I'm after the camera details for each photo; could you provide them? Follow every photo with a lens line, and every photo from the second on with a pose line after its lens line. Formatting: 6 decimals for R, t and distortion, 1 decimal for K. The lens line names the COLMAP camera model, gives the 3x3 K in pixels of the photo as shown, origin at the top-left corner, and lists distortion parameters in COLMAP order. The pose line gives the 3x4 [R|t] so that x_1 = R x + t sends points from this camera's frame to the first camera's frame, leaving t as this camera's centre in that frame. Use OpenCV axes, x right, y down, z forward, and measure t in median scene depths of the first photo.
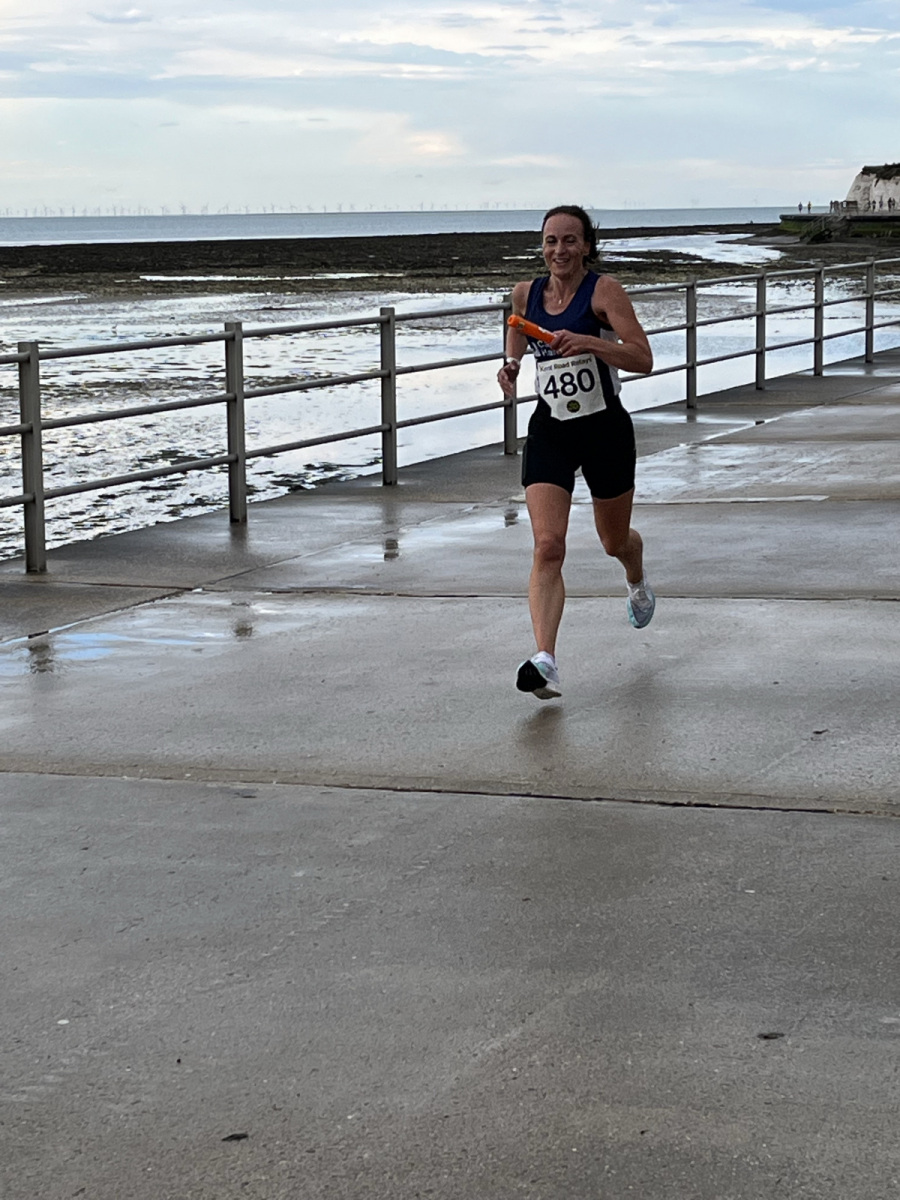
lens RADIAL K [[2608.3, 0, 423.1], [0, 2608.3, 649.9], [0, 0, 1]] dist [0.110530, 0.000000]
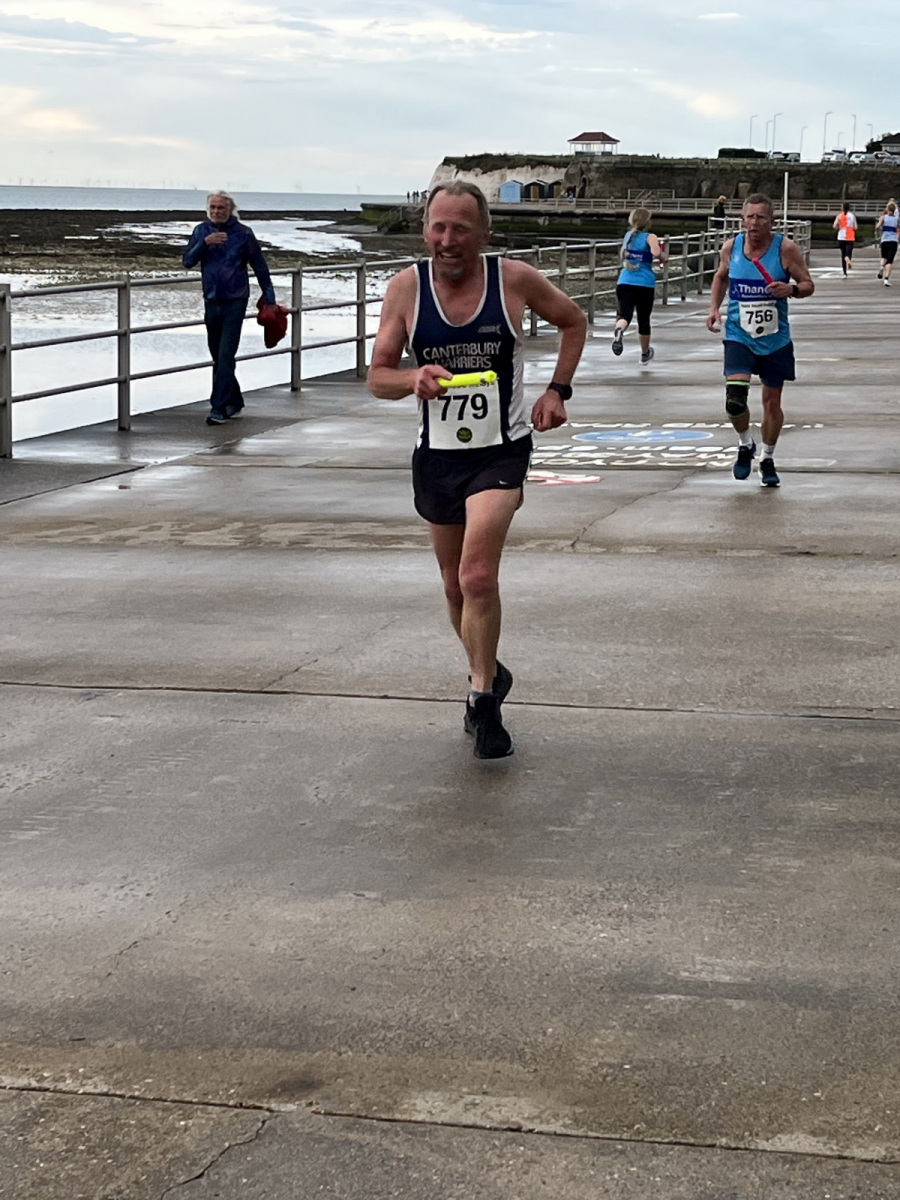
lens RADIAL K [[2507.4, 0, 456.0], [0, 2507.4, 603.2], [0, 0, 1]] dist [0.121191, 0.000000]
pose [[0.988484, 0.007396, 0.151143, 0.187353], [-0.006712, 0.999965, -0.005036, -0.075058], [-0.151175, 0.003963, 0.988499, 0.416775]]
